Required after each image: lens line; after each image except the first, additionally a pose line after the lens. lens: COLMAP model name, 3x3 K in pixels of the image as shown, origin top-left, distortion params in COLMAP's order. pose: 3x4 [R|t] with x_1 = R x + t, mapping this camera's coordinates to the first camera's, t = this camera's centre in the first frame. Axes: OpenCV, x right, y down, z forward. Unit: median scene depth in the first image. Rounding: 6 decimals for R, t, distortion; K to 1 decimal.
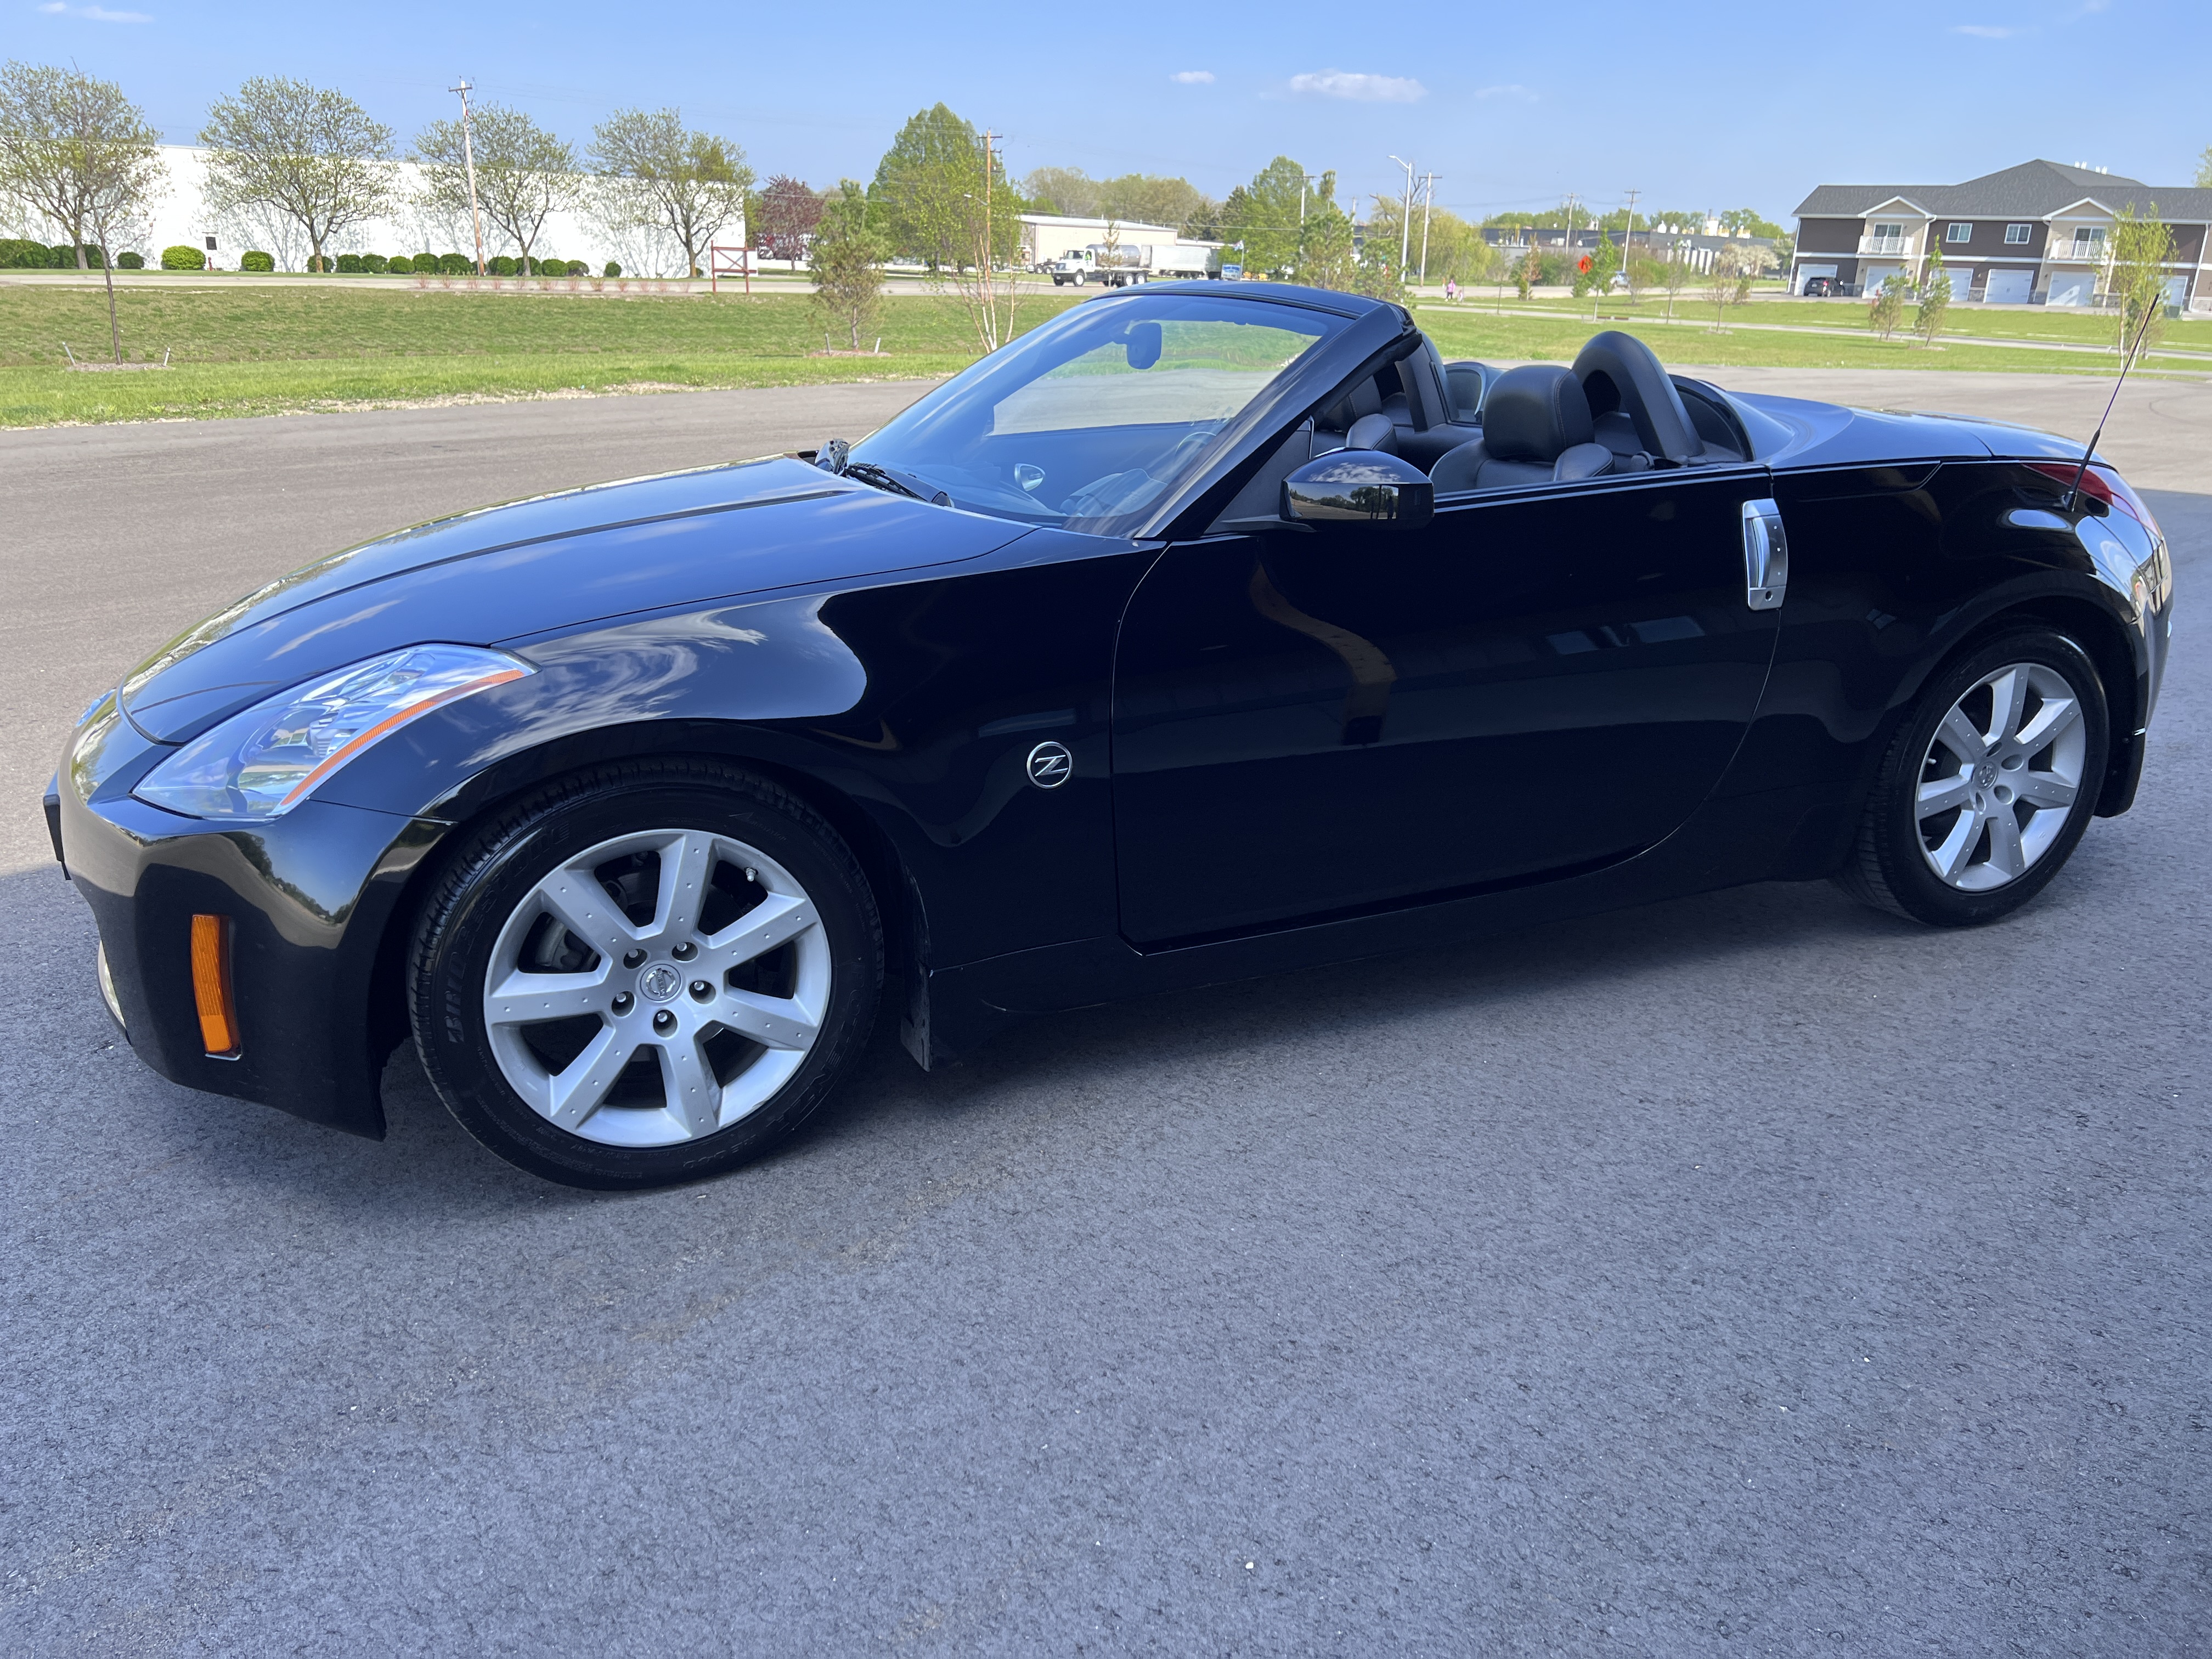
lens RADIAL K [[1642.6, 0, 1156.8], [0, 1642.6, 825.3], [0, 0, 1]] dist [0.048936, -0.045438]
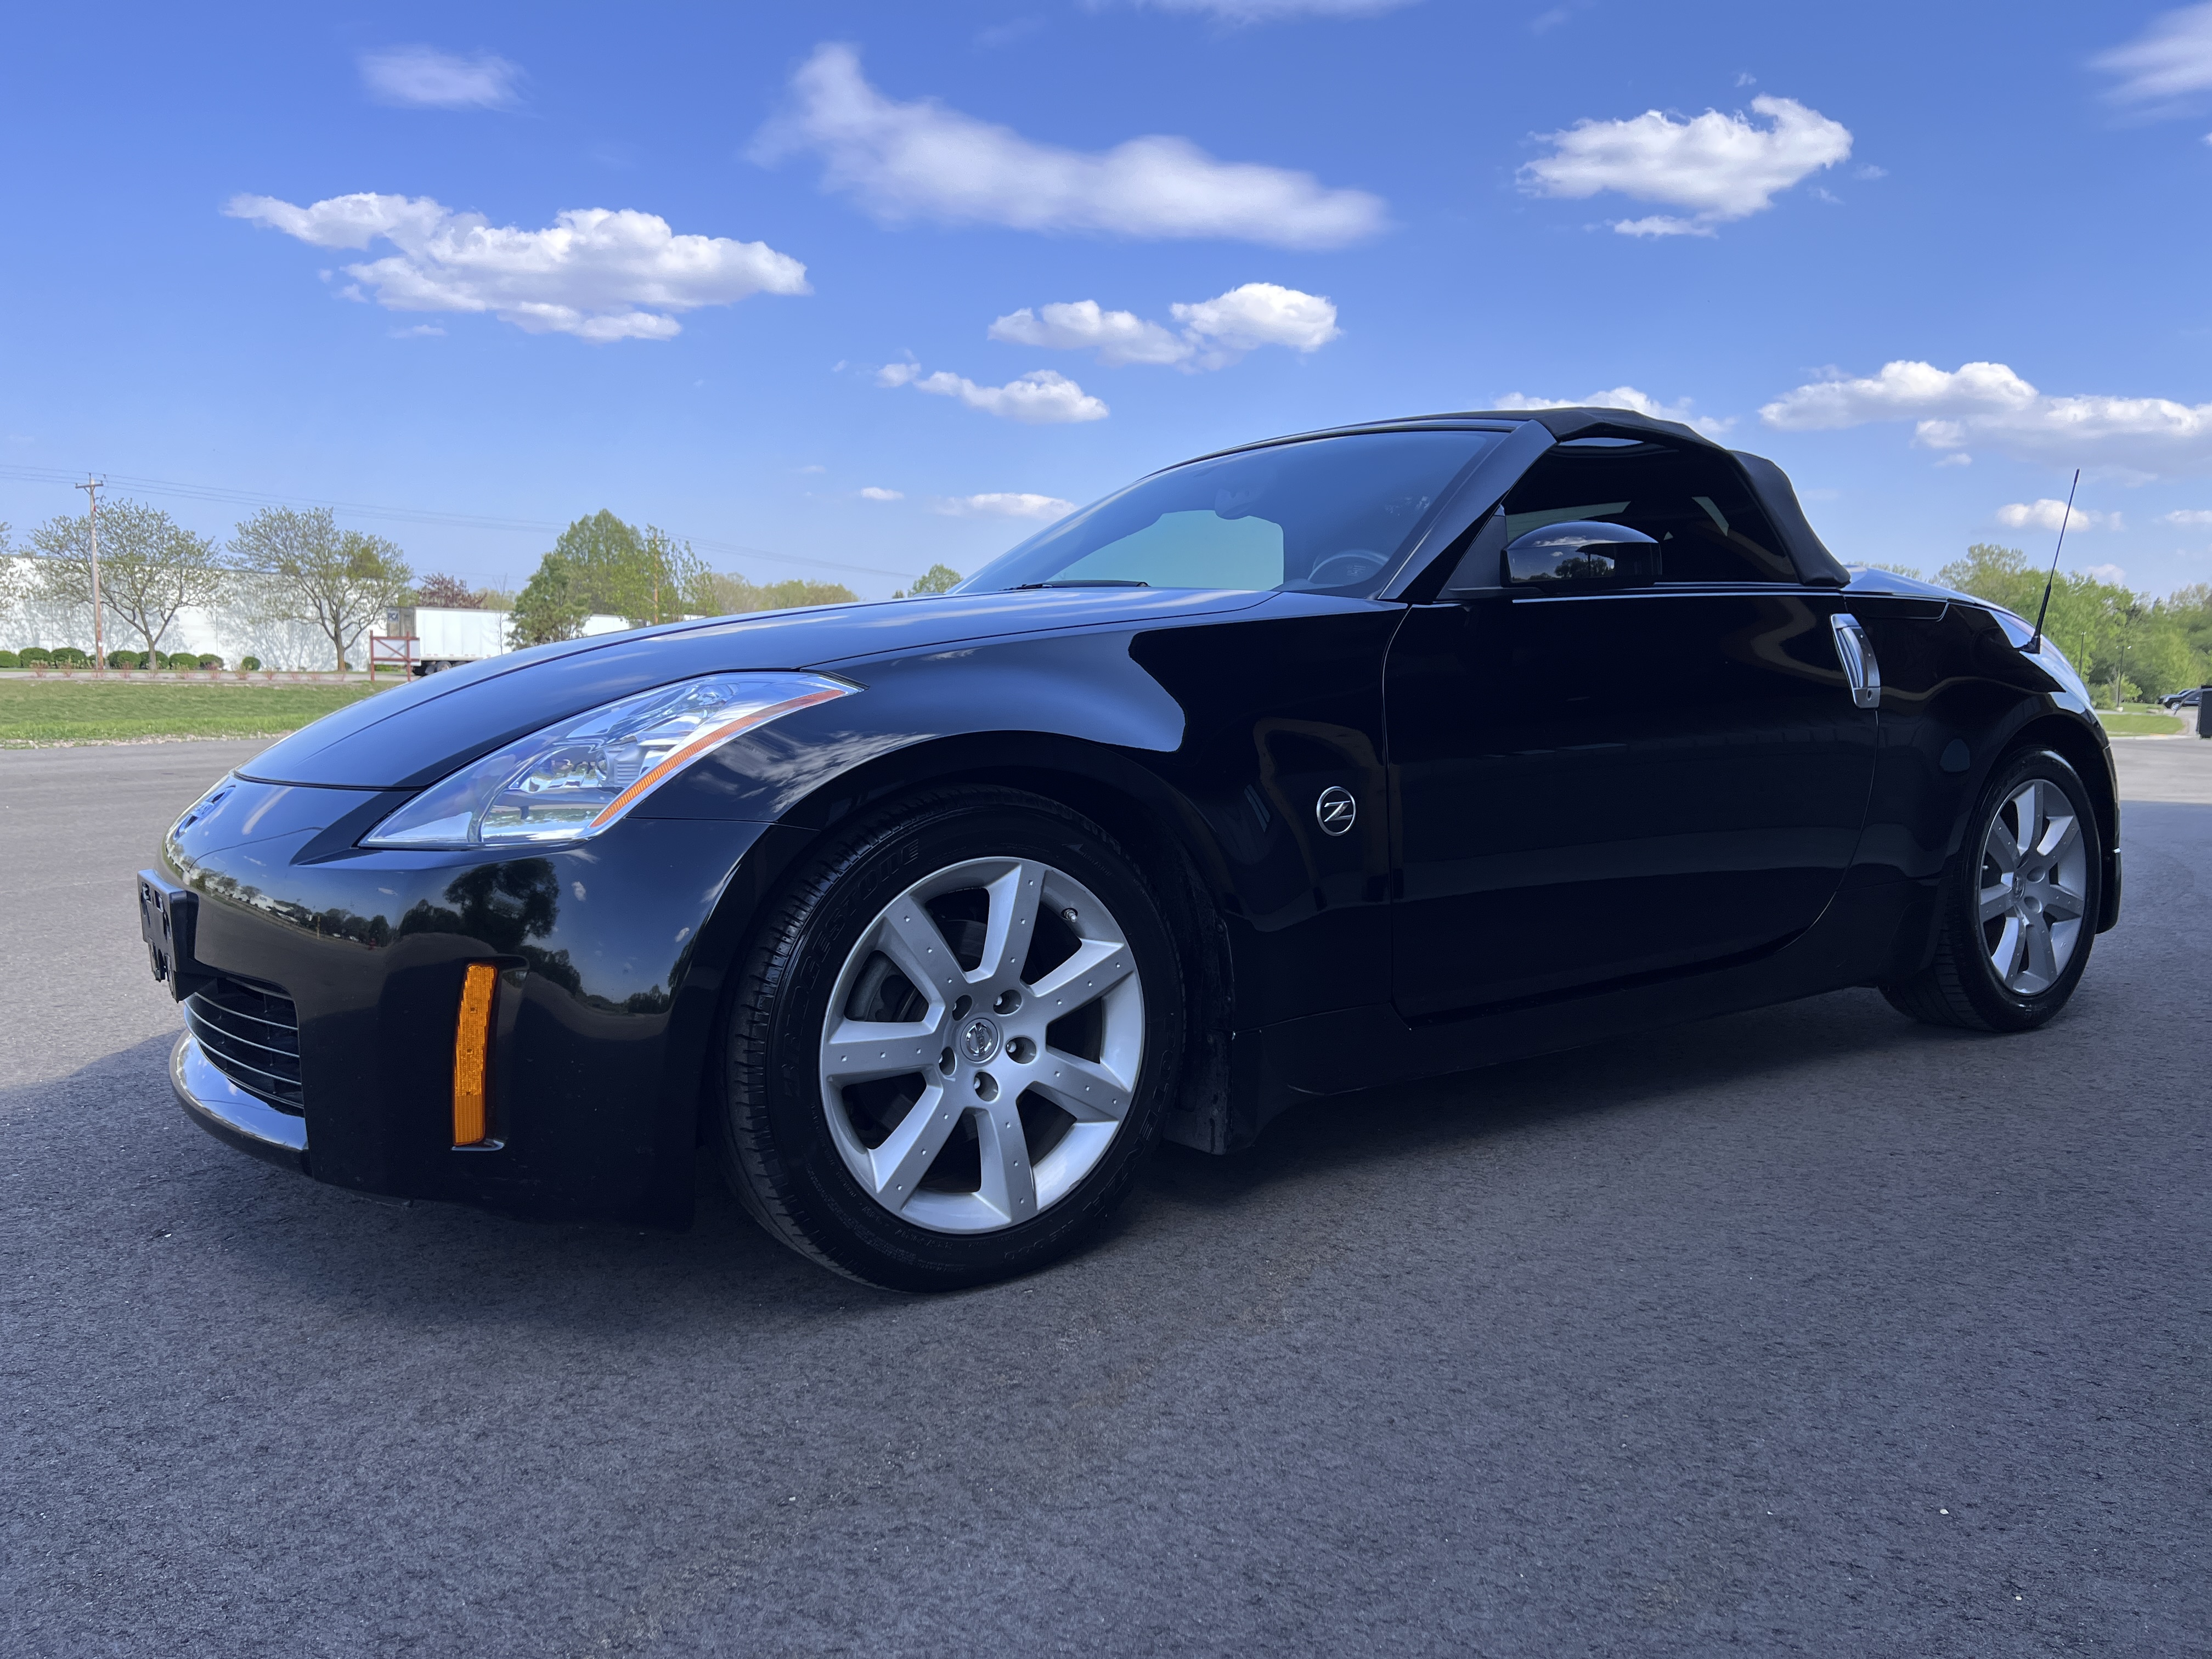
lens RADIAL K [[1642.8, 0, 1157.5], [0, 1642.8, 816.2], [0, 0, 1]] dist [0.050104, -0.046747]
pose [[0.977825, -0.025144, 0.207910, -0.268110], [0.073543, 0.970767, -0.228480, 0.129766], [-0.196087, 0.238703, 0.951089, 0.074000]]
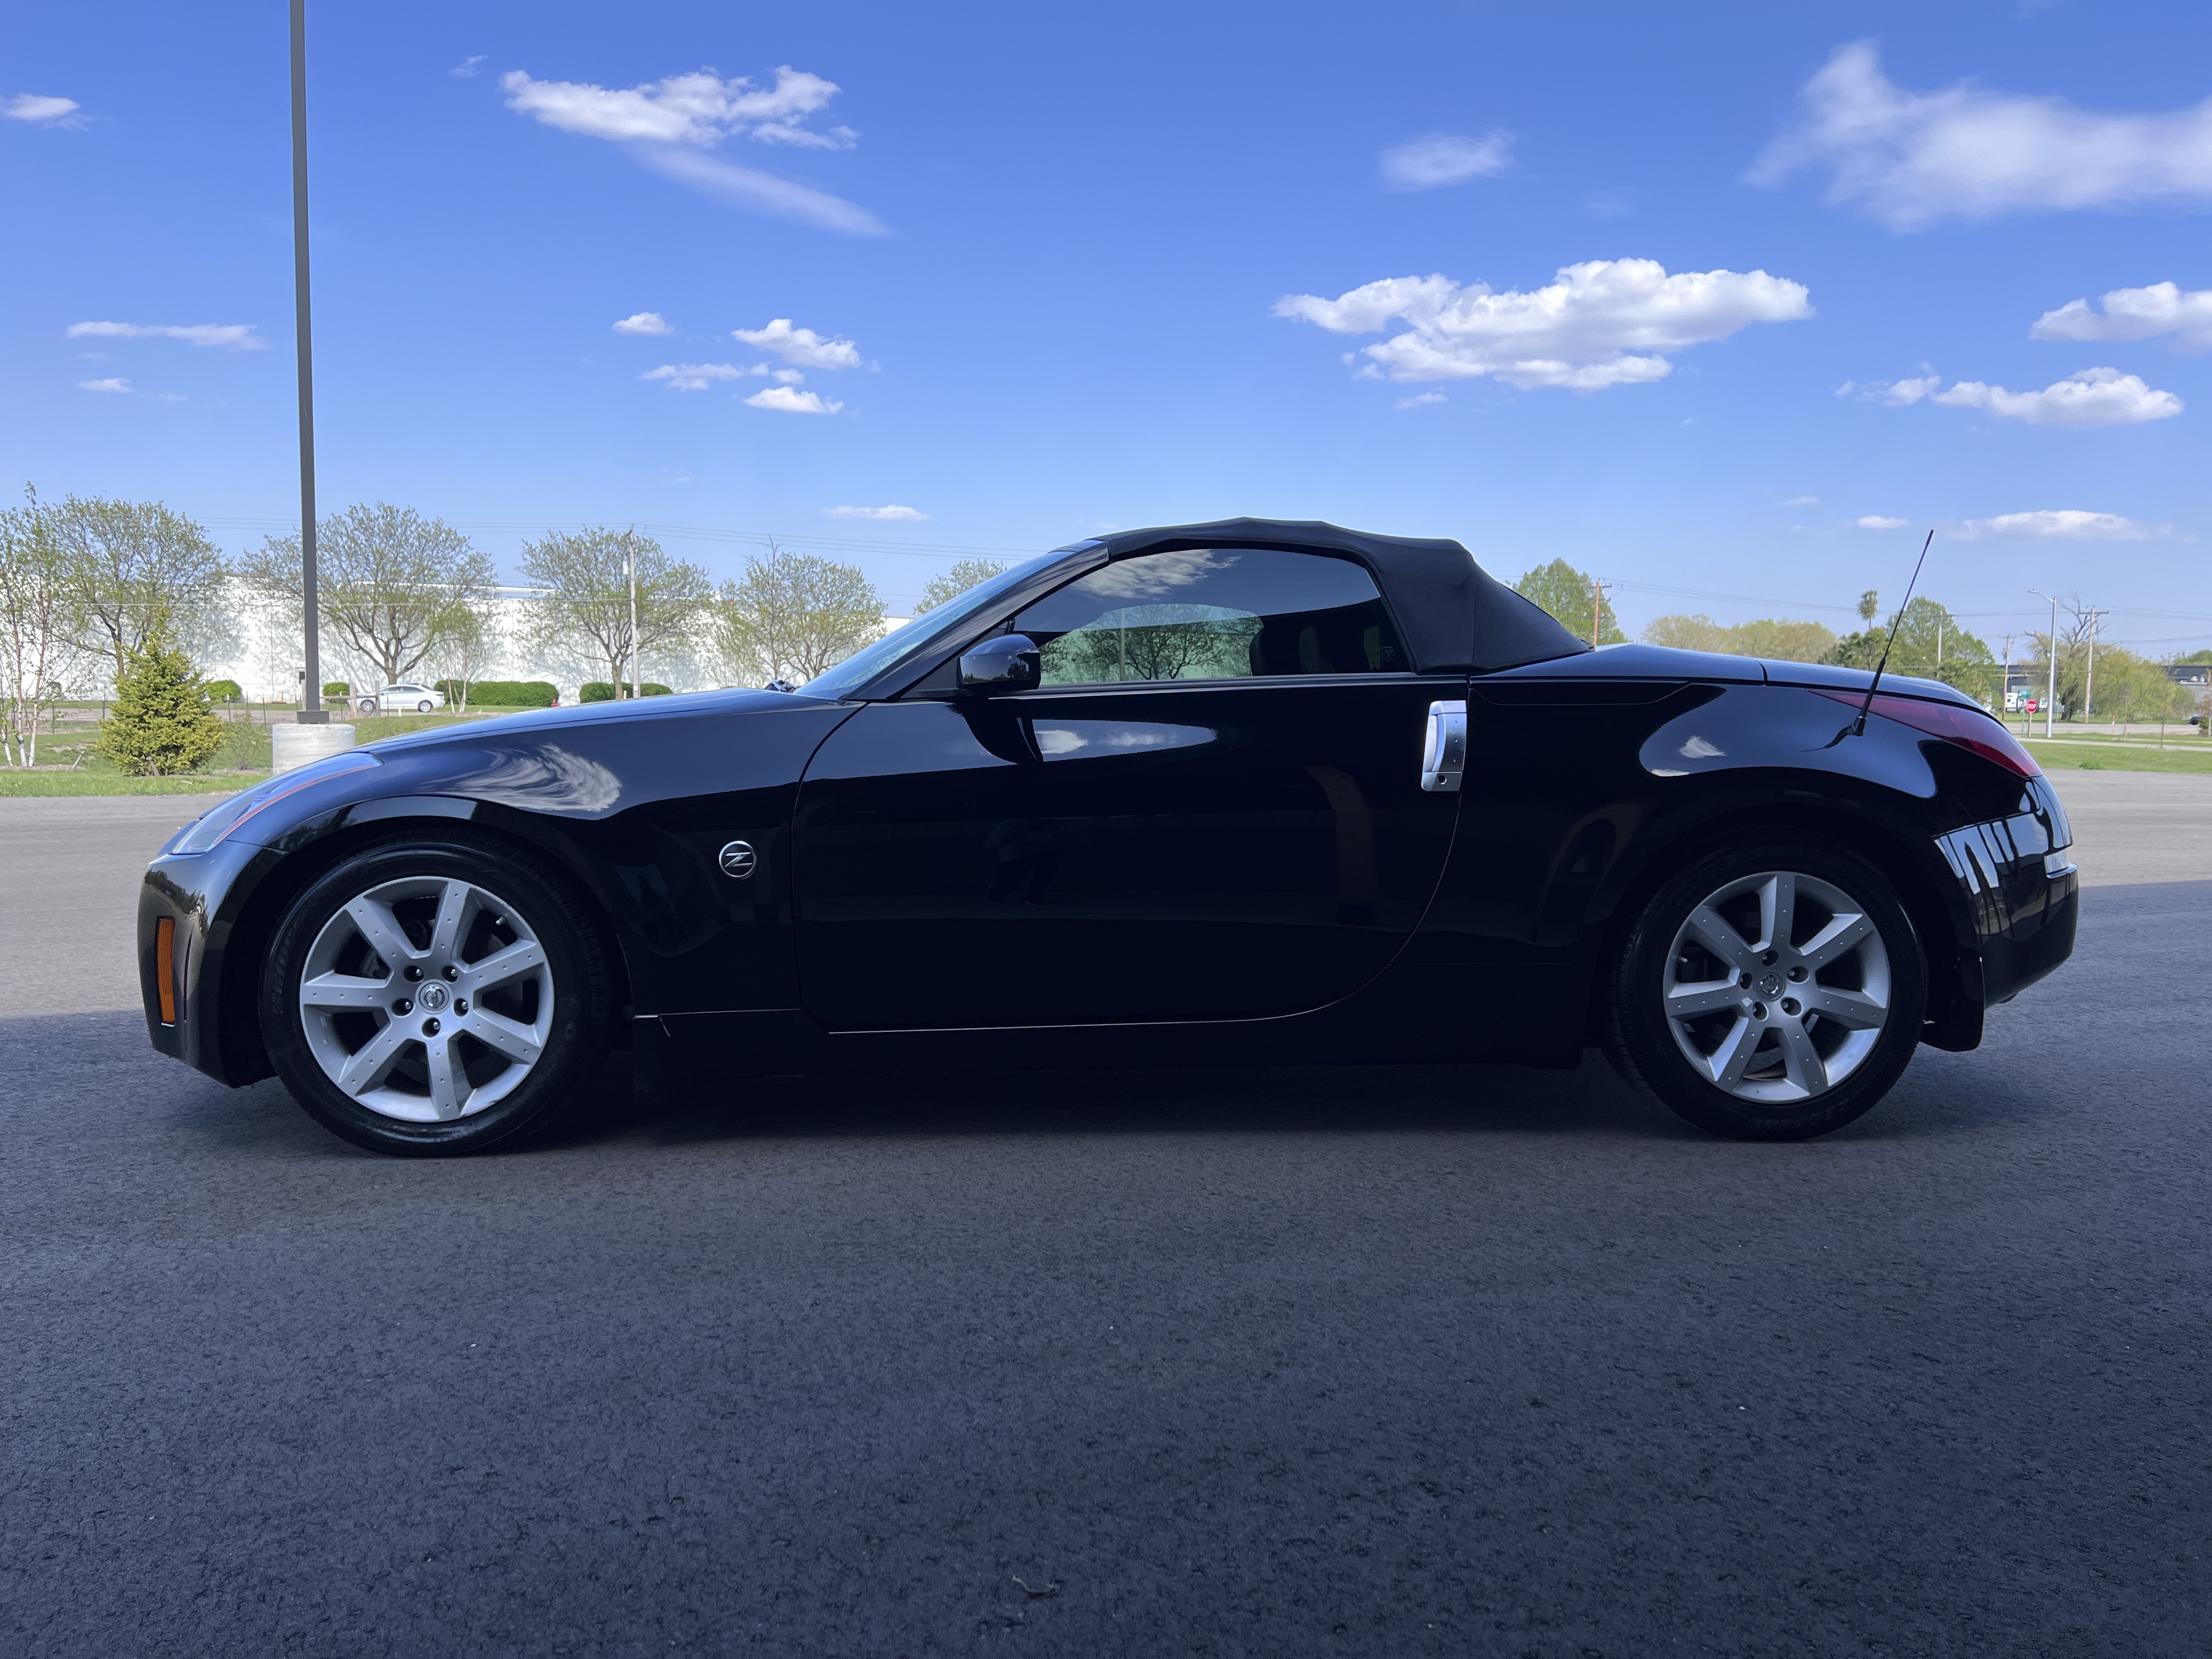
lens RADIAL K [[1691.1, 0, 1200.6], [0, 1691.1, 824.2], [0, 0, 1]] dist [0.052801, -0.055153]
pose [[0.939569, 0.016740, -0.341951, 0.524634], [-0.105151, 0.964637, -0.241698, 0.158511], [0.325813, 0.263048, 0.908103, -0.066711]]
